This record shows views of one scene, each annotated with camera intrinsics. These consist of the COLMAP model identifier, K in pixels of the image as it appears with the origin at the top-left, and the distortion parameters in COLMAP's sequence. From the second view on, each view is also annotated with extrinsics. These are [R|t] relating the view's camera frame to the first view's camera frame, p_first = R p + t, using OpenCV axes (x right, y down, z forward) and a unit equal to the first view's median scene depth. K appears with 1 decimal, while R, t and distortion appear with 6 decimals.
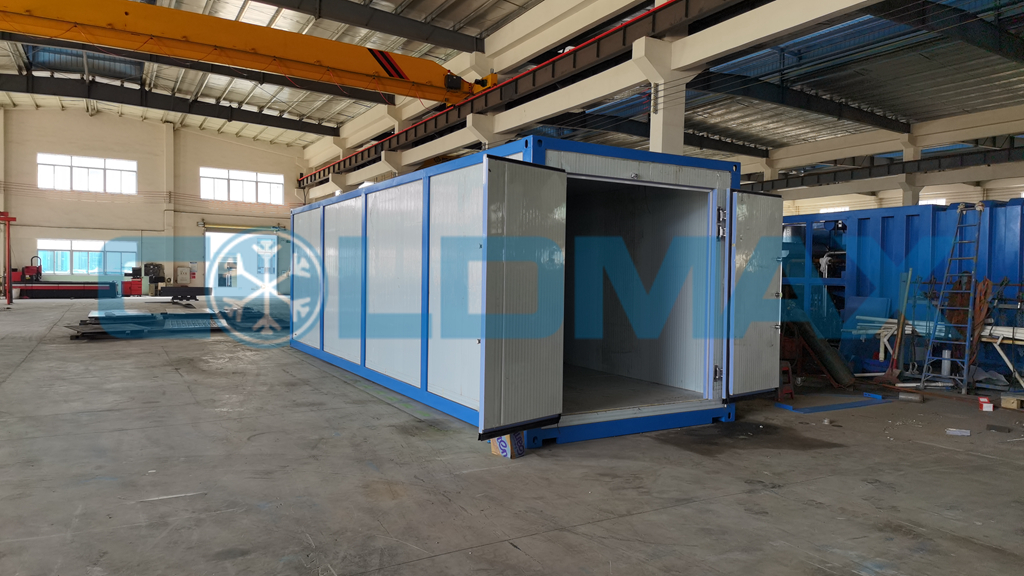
lens RADIAL K [[683.0, 0, 512.0], [0, 683.0, 288.0], [0, 0, 1]] dist [0.153376, -0.192718]
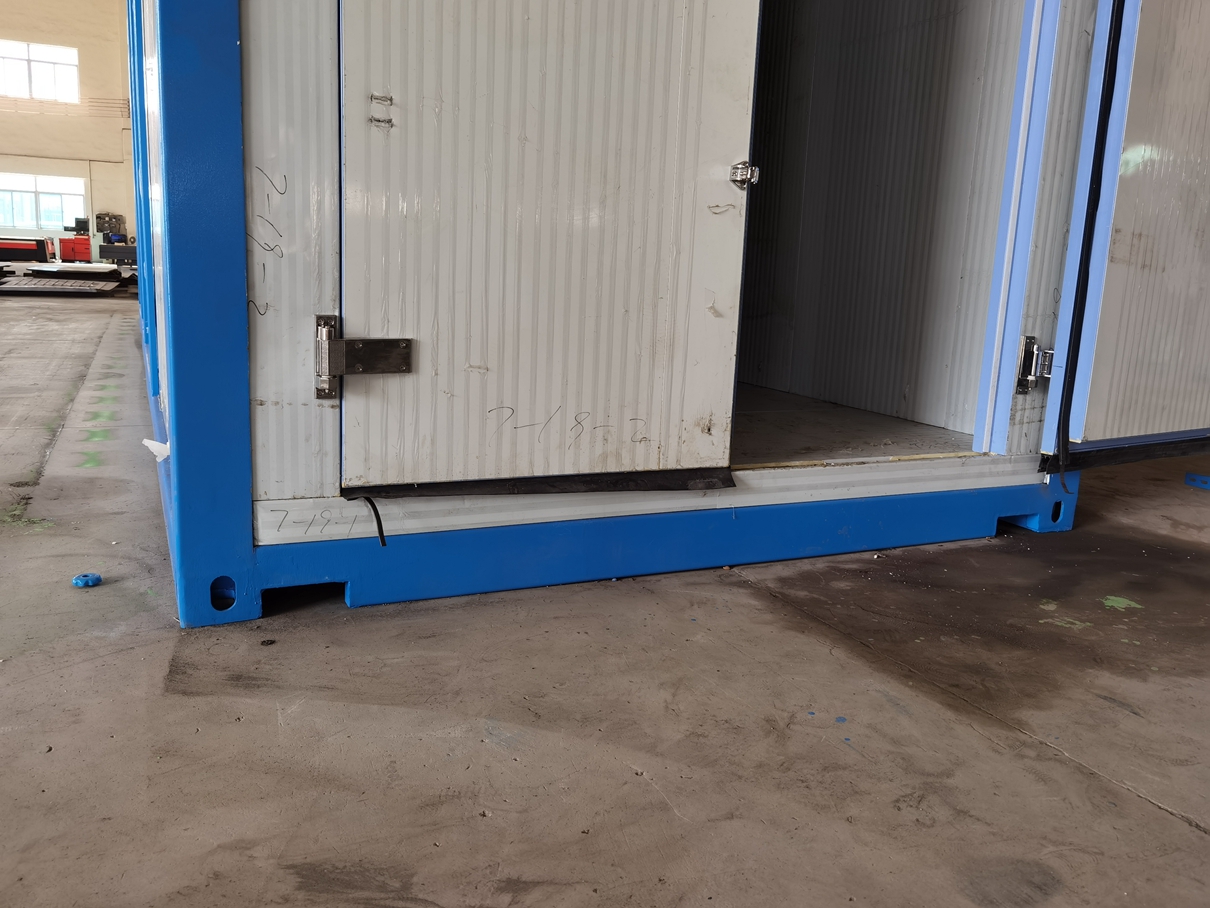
lens RADIAL K [[973.1, 0, 604.9], [0, 973.1, 443.0], [0, 0, 1]] dist [-0.001961, 0.001517]
pose [[0.995855, 0.043811, -0.079705, 0.059025], [-0.030772, 0.986957, 0.158018, 0.036745], [0.085588, -0.154911, 0.984214, 0.223113]]
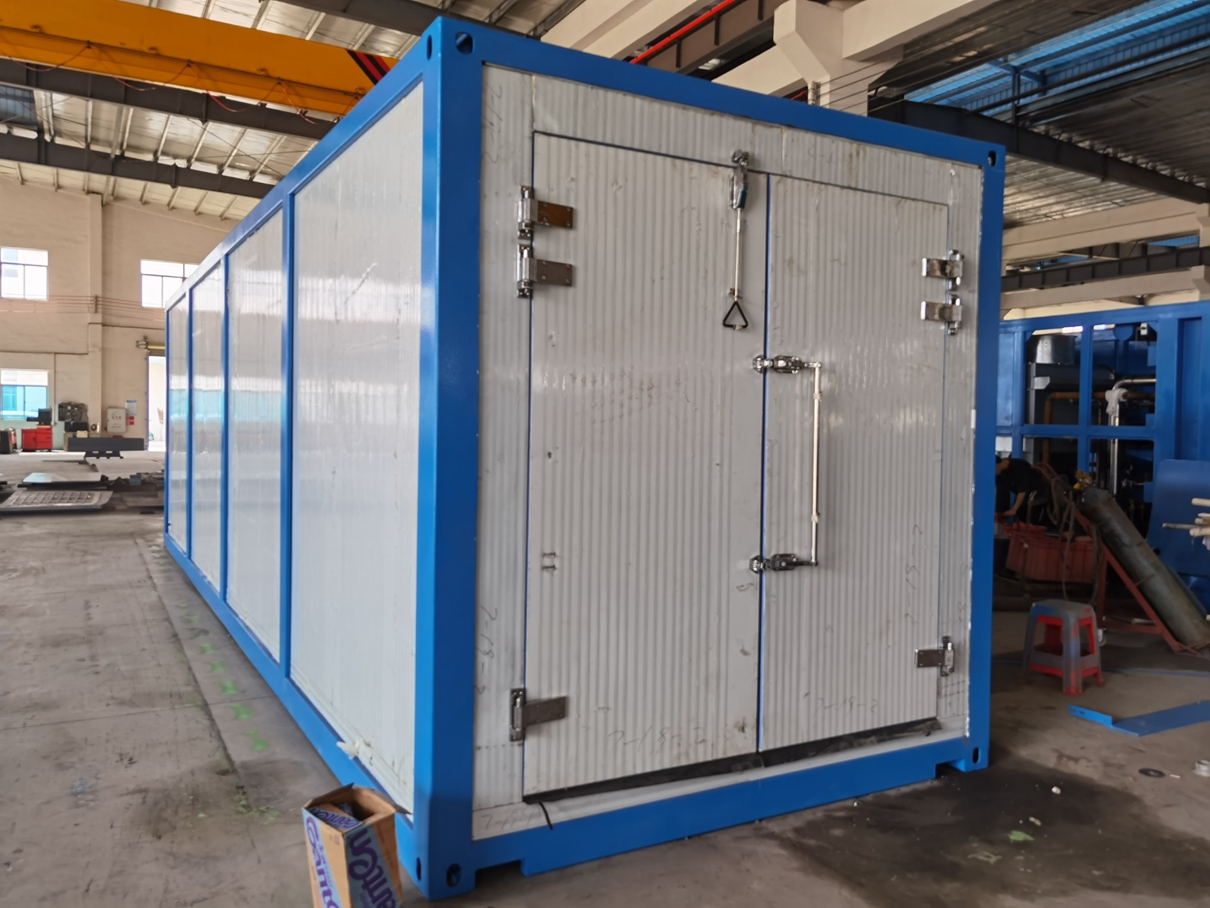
lens RADIAL K [[957.6, 0, 606.6], [0, 957.6, 443.0], [0, 0, 1]] dist [0.022515, -0.013389]
pose [[0.999839, 0.002472, -0.017750, 0.038909], [-0.002398, 0.999988, 0.004207, -0.002144], [0.017760, -0.004164, 0.999834, 0.160648]]
